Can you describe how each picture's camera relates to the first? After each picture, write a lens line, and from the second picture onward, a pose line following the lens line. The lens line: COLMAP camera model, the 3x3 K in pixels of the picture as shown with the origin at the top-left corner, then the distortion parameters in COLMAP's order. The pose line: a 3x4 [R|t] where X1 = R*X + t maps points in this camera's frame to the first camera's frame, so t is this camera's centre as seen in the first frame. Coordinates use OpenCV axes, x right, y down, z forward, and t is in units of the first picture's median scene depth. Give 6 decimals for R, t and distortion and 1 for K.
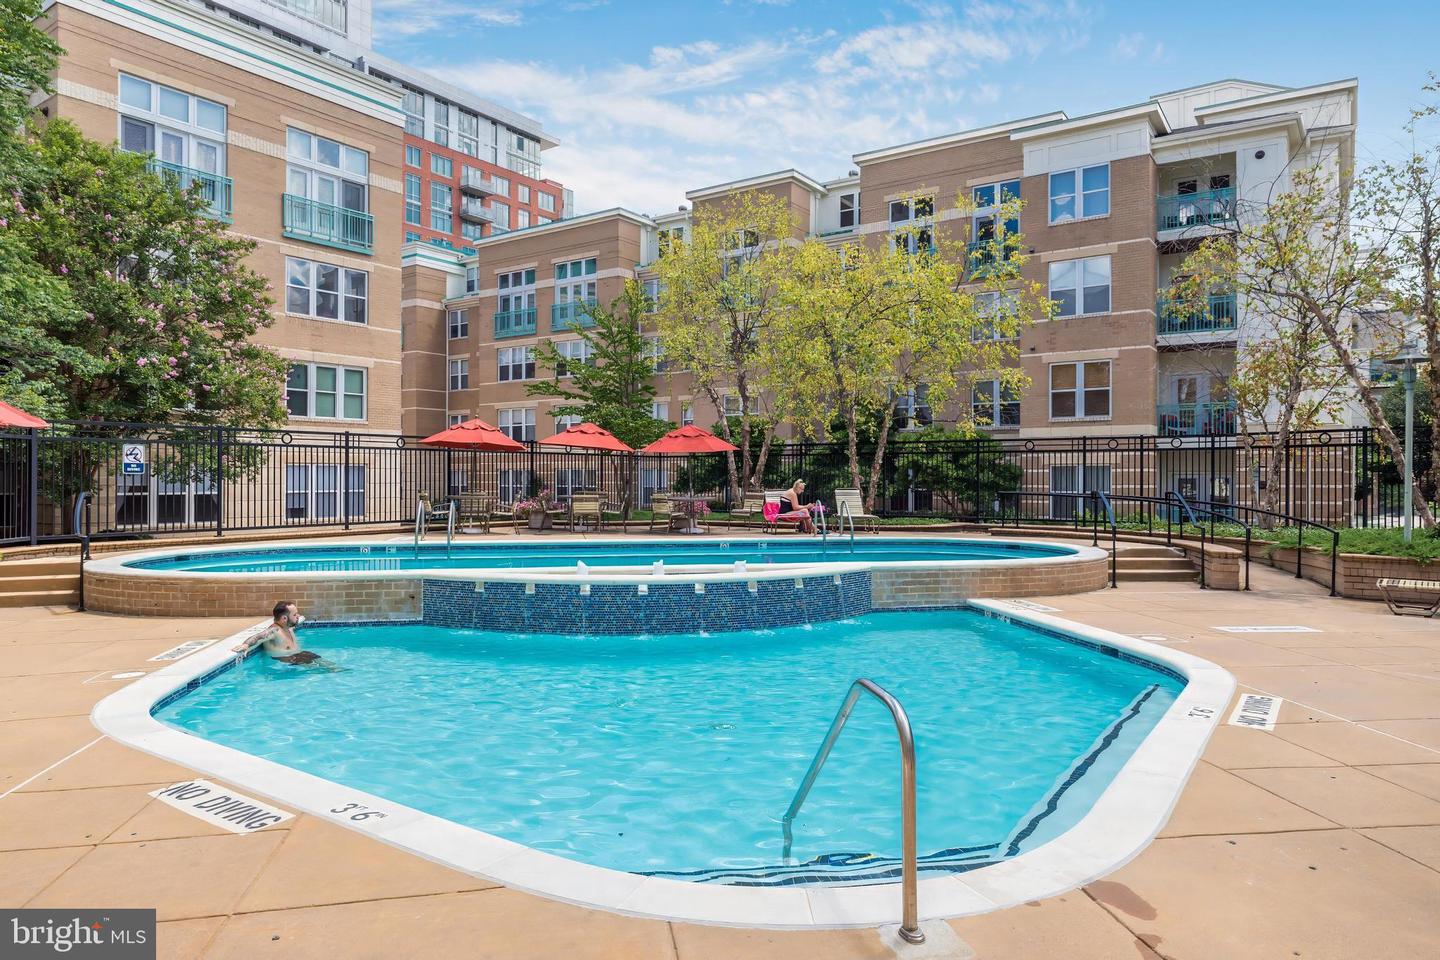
lens RADIAL K [[908.1, 0, 720.0], [0, 908.1, 480.0], [0, 0, 1]] dist [0.001112, 0.000808]
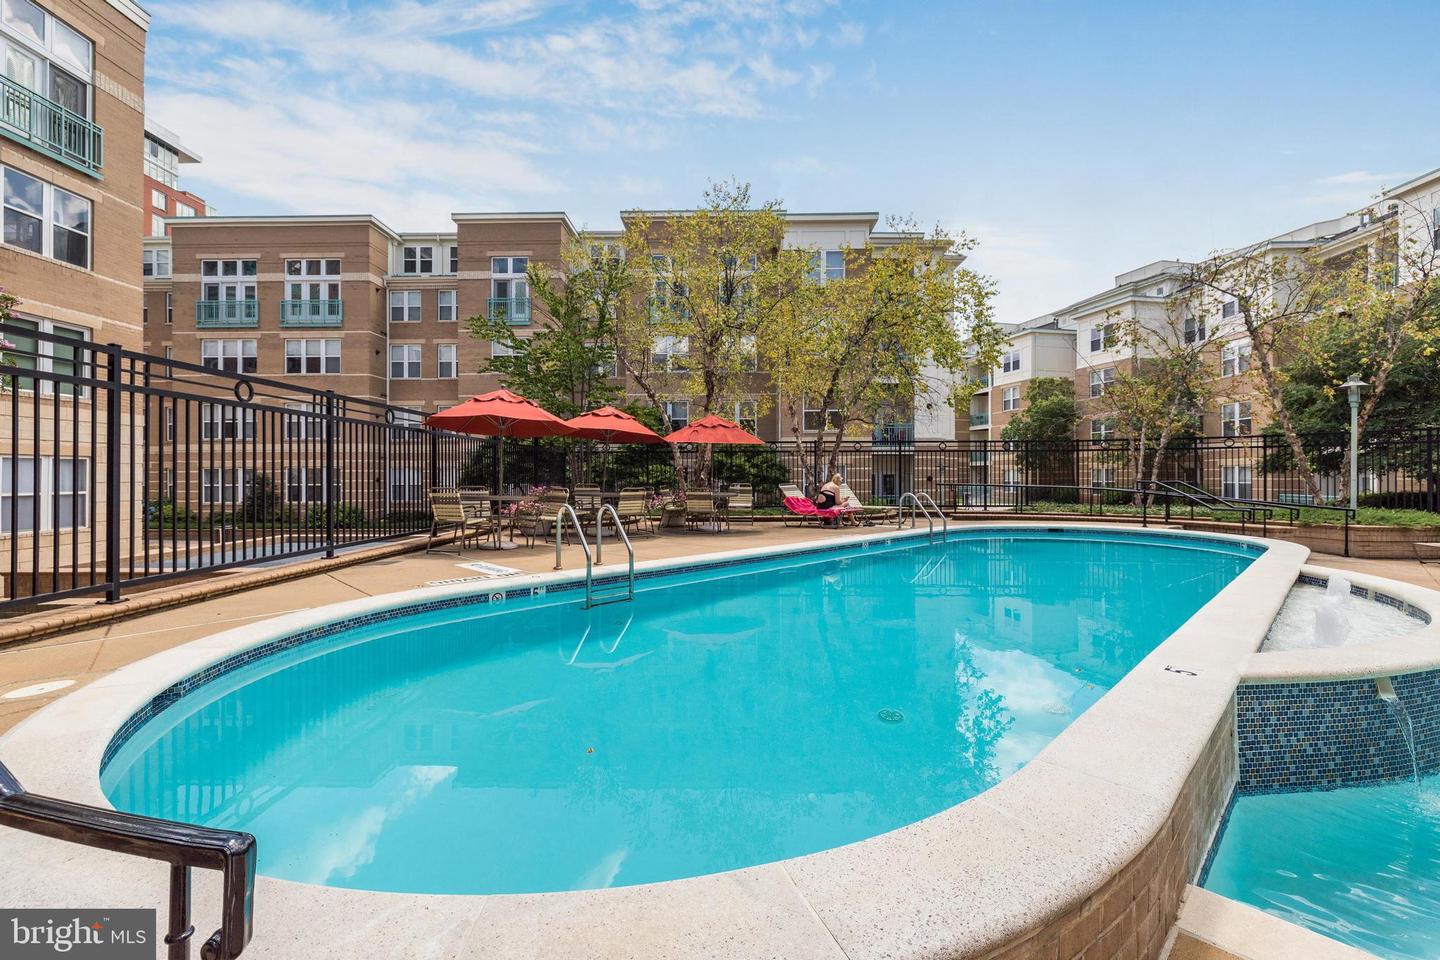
lens RADIAL K [[620.7, 0, 720.0], [0, 620.7, 480.0], [0, 0, 1]] dist [-0.055960, 0.021270]
pose [[0.824924, 0.007063, 0.565199, -0.167491], [-0.003870, 0.999969, -0.006848, 0.002359], [-0.565230, 0.003461, 0.824926, 0.210275]]
